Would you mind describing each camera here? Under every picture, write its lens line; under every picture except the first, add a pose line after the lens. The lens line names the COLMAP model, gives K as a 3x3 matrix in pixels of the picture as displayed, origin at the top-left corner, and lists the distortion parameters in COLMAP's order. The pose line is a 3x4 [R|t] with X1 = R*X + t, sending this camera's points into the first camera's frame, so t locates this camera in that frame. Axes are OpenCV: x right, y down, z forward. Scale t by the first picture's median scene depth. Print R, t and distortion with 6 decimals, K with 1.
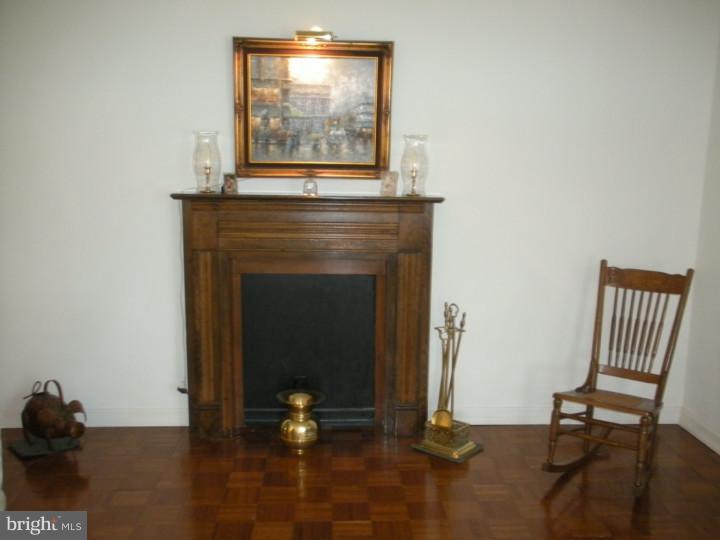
lens RADIAL K [[737.6, 0, 359.8], [0, 737.6, 273.6], [0, 0, 1]] dist [0.020065, 0.000000]
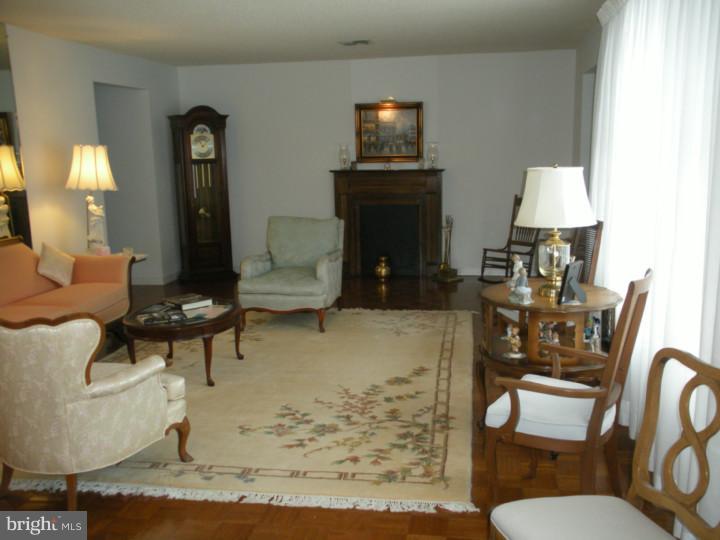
lens RADIAL K [[737.6, 0, 358.5], [0, 737.6, 269.3], [0, 0, 1]] dist [0.020065, 0.000000]
pose [[0.973479, 0.002880, -0.228759, 0.374017], [-0.004435, 0.999970, -0.006283, 0.221333], [0.228734, 0.007131, 0.973463, -1.271330]]
